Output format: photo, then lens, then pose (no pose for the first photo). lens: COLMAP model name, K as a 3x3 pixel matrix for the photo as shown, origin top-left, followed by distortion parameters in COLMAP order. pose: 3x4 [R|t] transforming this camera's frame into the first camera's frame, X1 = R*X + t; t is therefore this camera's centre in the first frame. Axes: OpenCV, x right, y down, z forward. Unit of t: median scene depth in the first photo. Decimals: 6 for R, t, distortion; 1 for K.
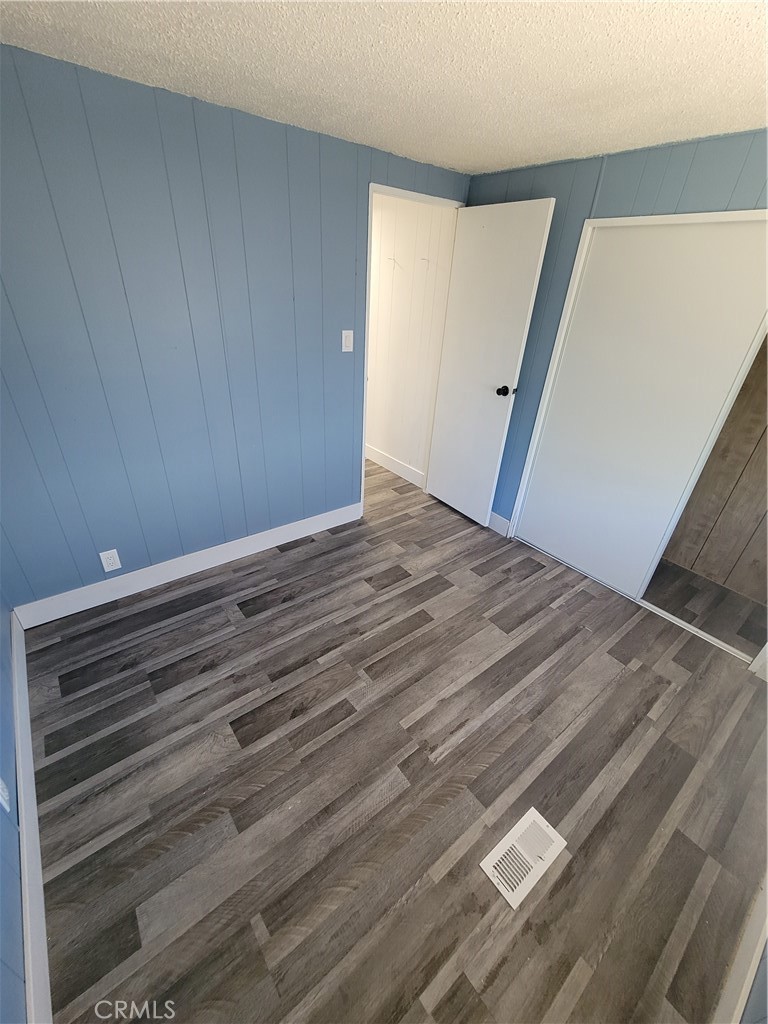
lens RADIAL K [[417.4, 0, 387.9], [0, 417.4, 515.1], [0, 0, 1]] dist [0.000171, 0.000224]
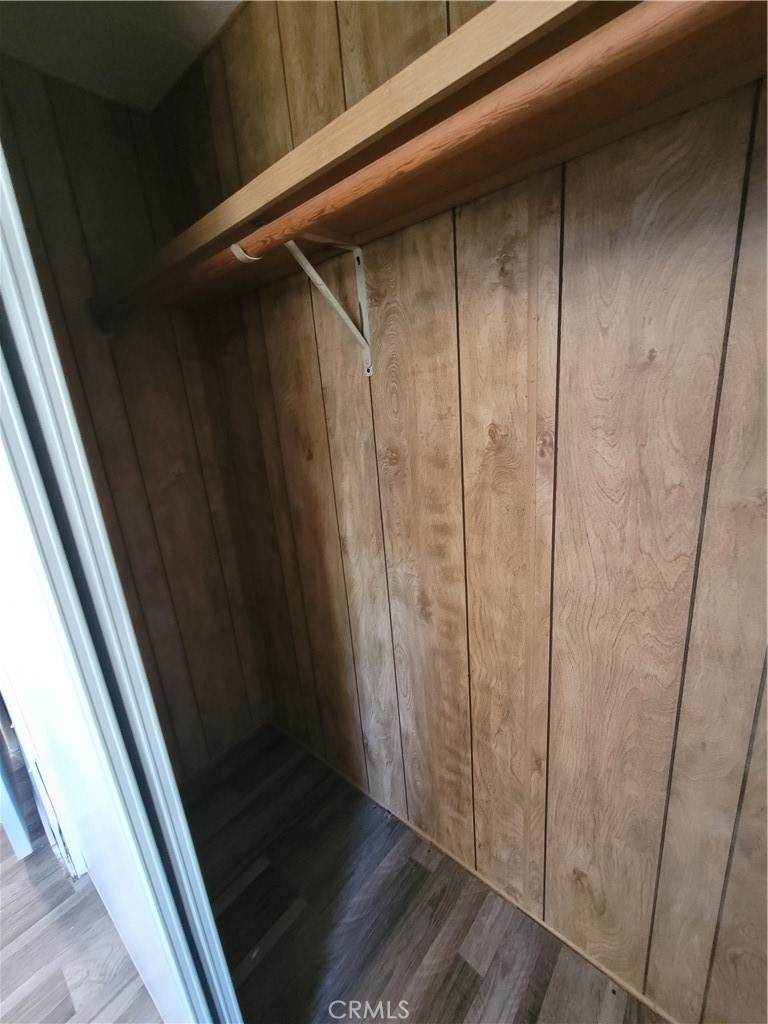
lens RADIAL K [[417.4, 0, 387.9], [0, 417.4, 515.1], [0, 0, 1]] dist [0.000171, 0.000224]
pose [[0.970177, -0.189058, 0.151699, 0.904040], [0.220959, 0.947095, -0.232784, -0.181869], [-0.099664, 0.259361, 0.960624, 0.722390]]
